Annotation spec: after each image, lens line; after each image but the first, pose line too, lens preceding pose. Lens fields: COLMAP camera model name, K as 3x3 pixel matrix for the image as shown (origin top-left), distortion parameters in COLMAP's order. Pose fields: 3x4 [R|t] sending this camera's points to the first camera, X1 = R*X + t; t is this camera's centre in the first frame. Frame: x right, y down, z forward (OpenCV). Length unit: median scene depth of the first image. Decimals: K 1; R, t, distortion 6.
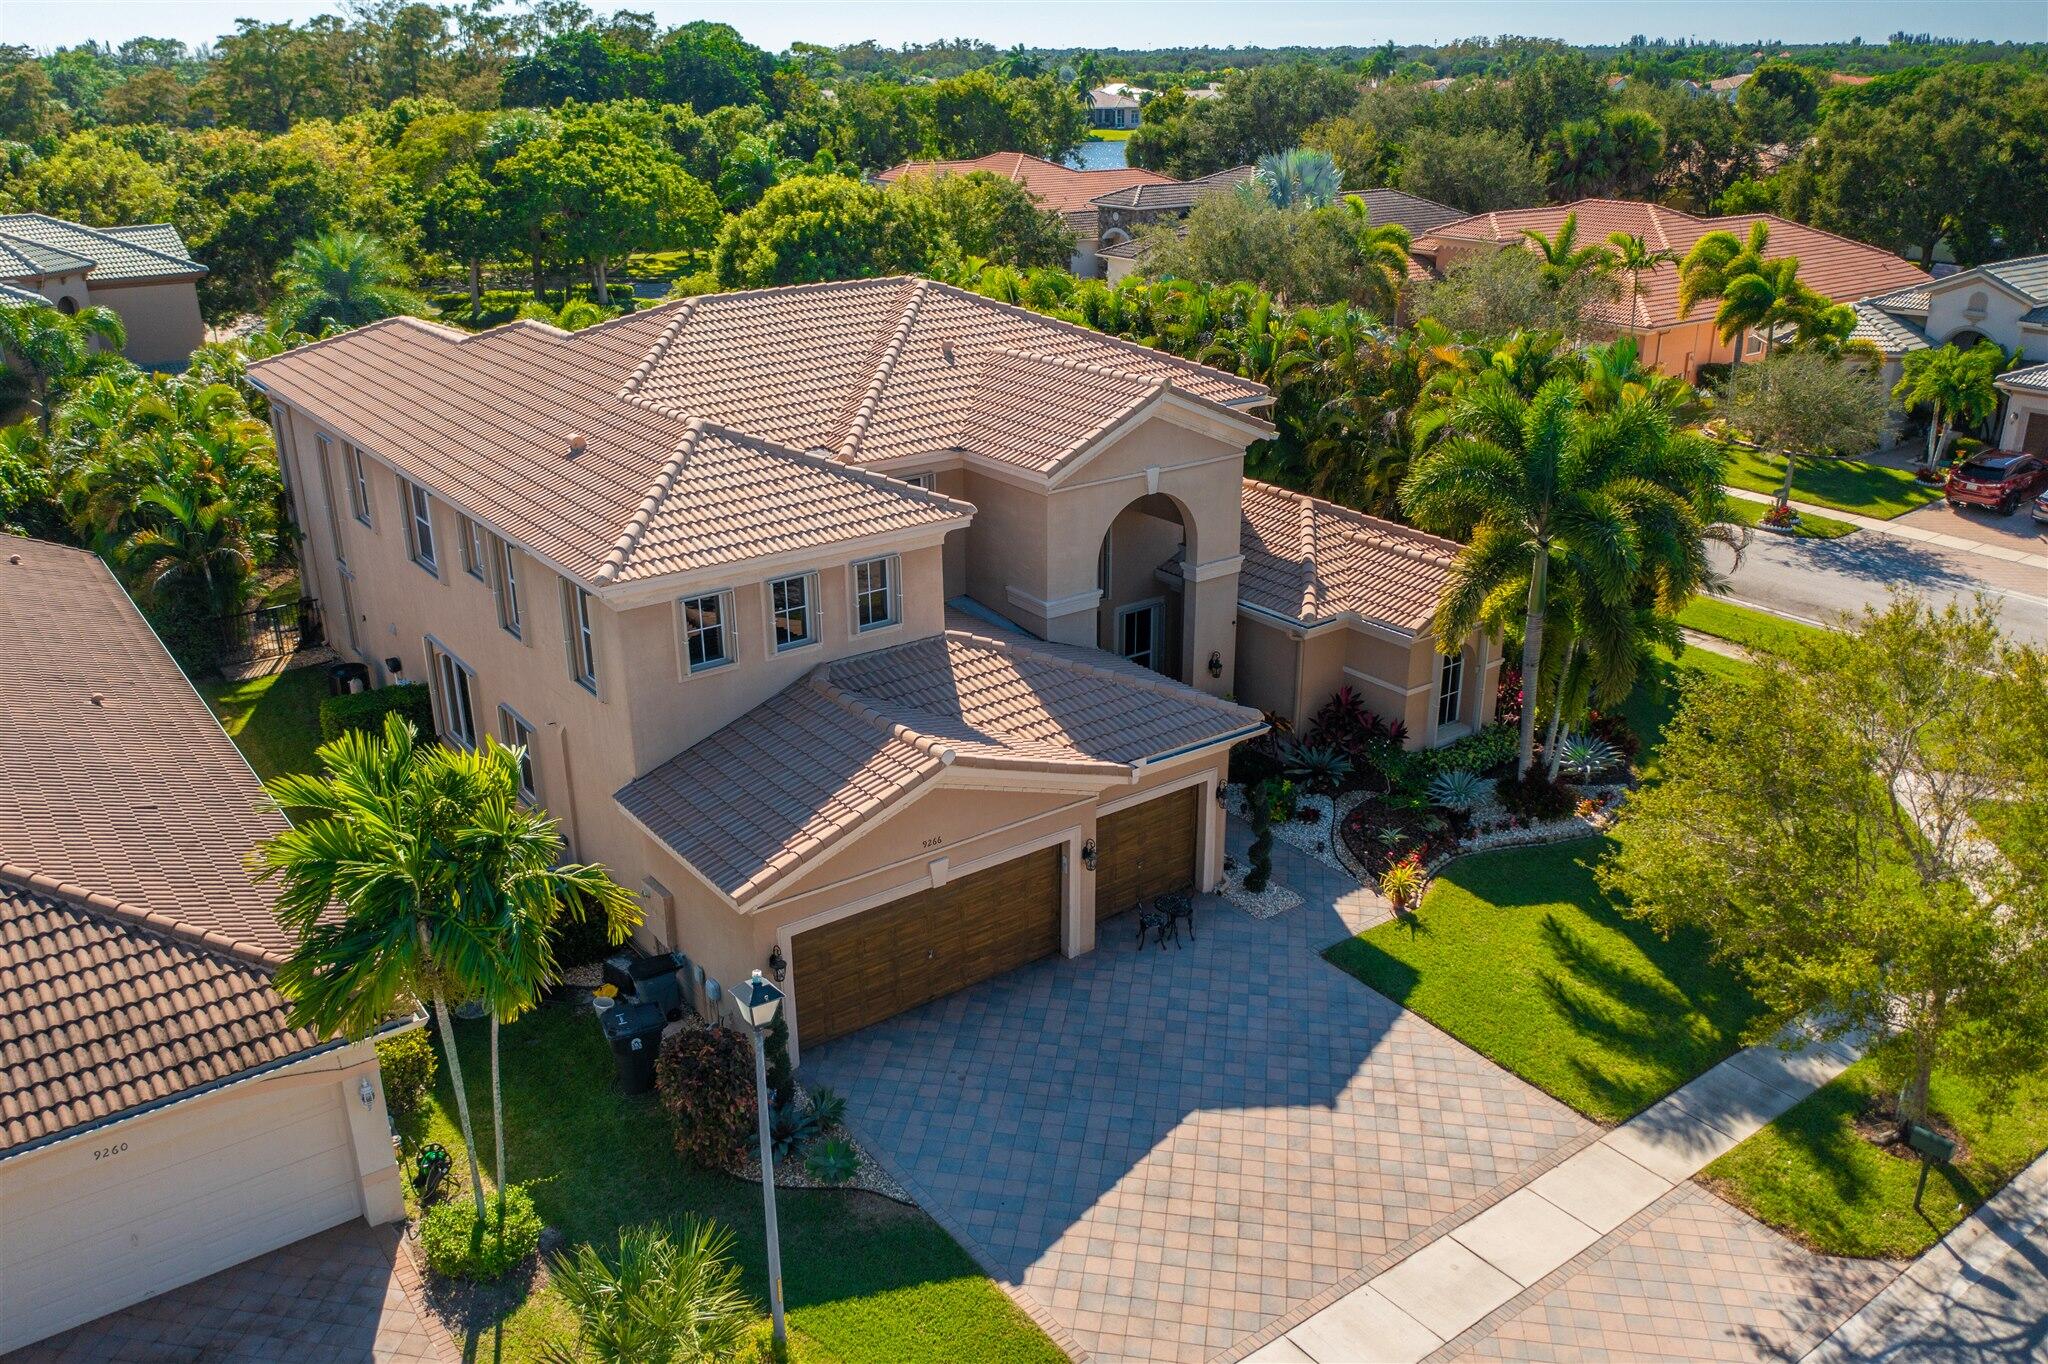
lens RADIAL K [[1616.4, 0, 1023.6], [0, 1616.4, 672.4], [0, 0, 1]] dist [-0.024500, 0.013101]
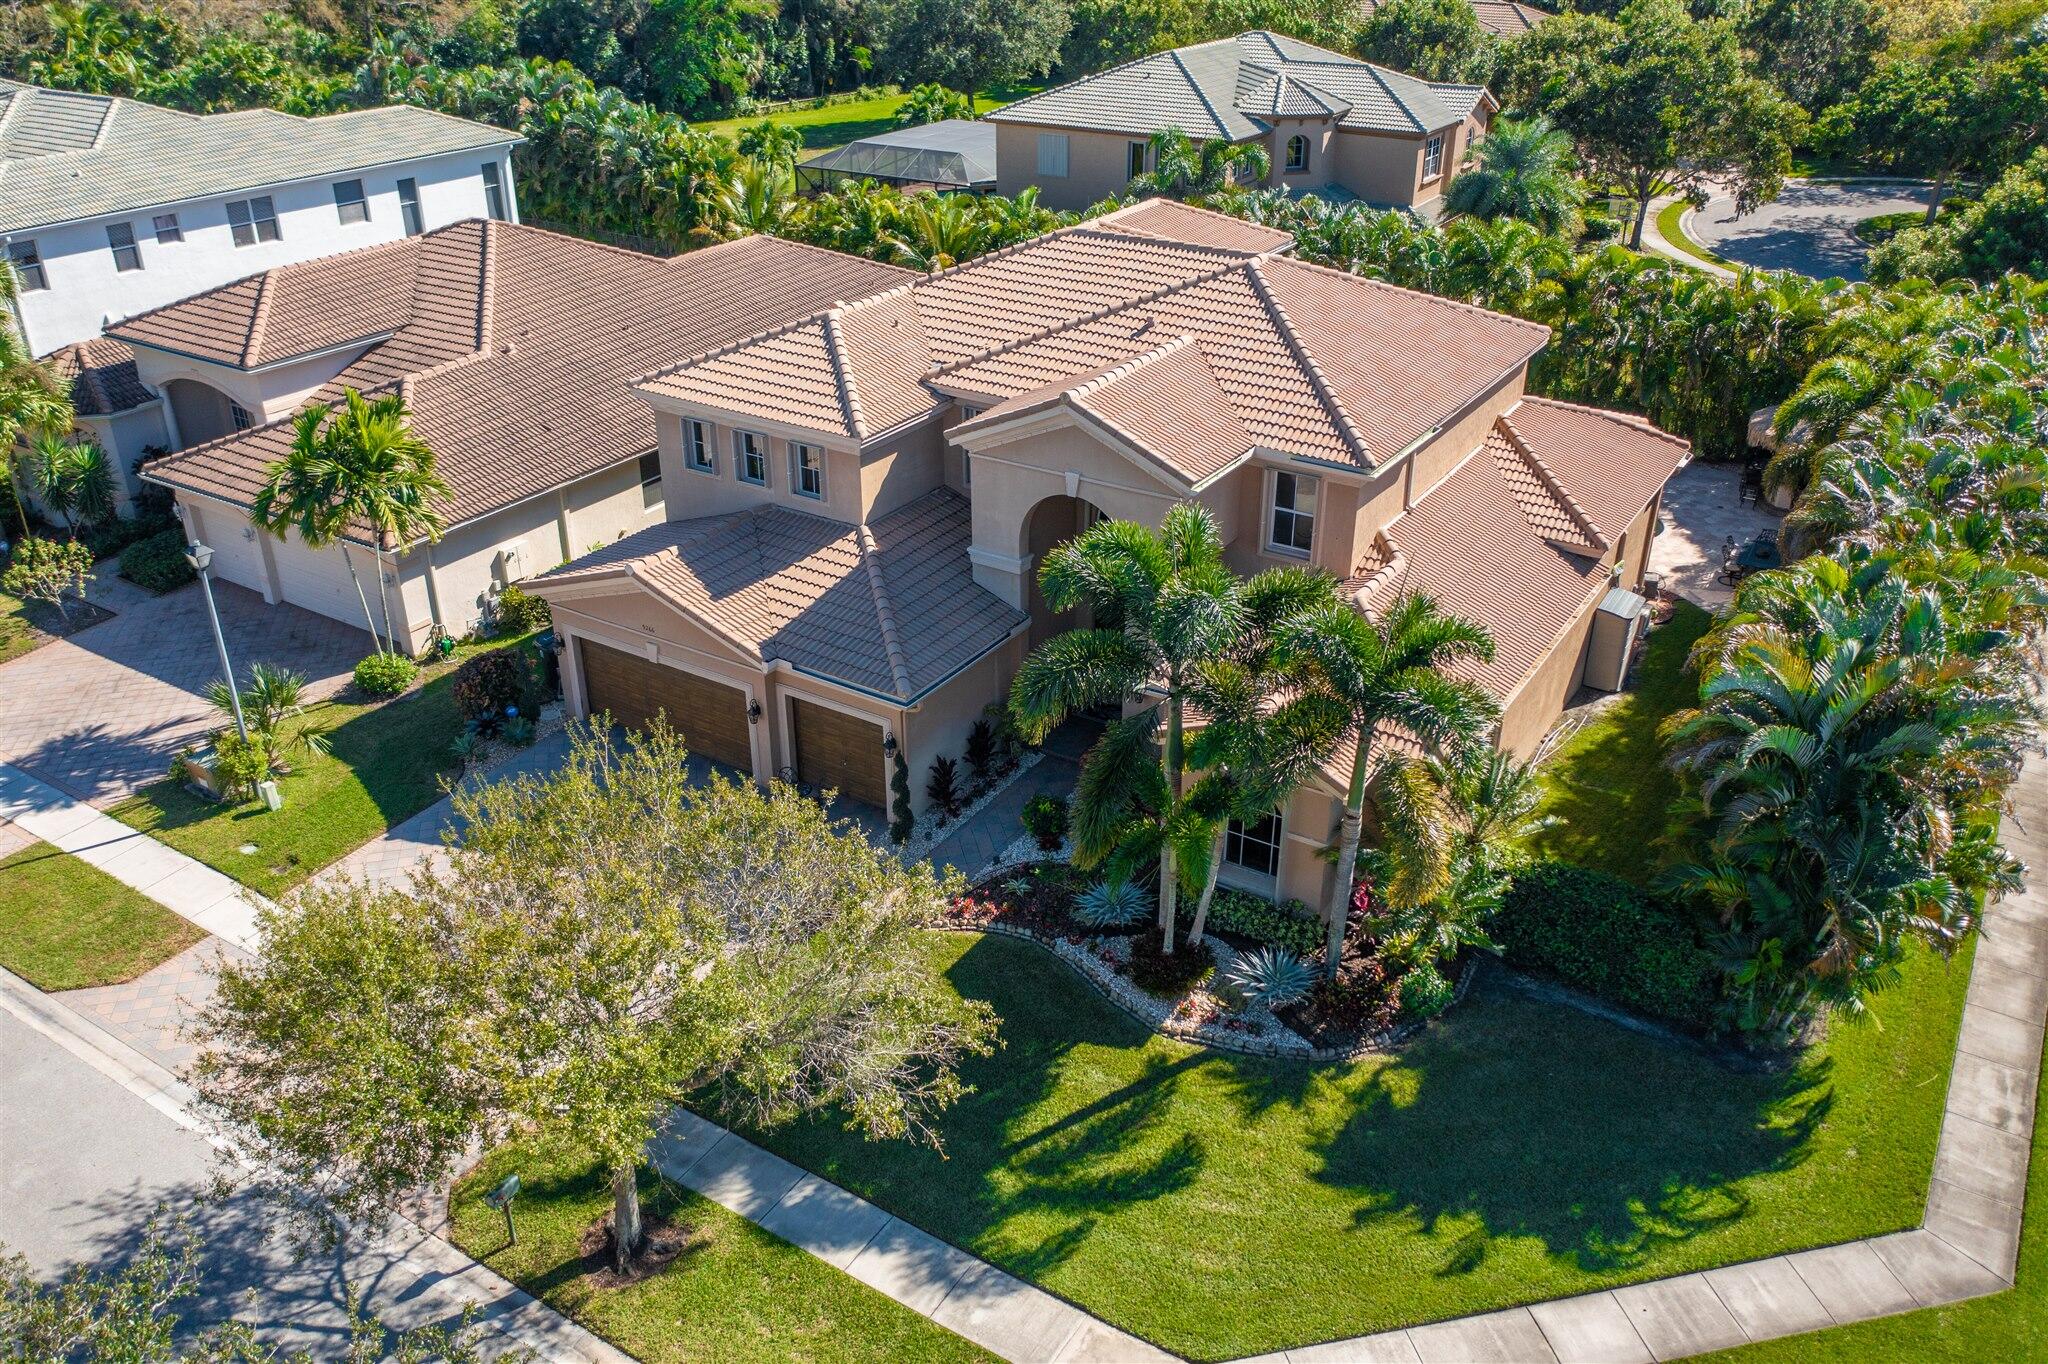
lens RADIAL K [[1616.4, 0, 1027.4], [0, 1616.4, 695.2], [0, 0, 1]] dist [-0.024500, 0.013101]
pose [[0.362292, 0.441007, -0.821132, 1.135211], [-0.337744, 0.883224, 0.325338, -0.377131], [0.868719, 0.159465, 0.468933, 0.585448]]
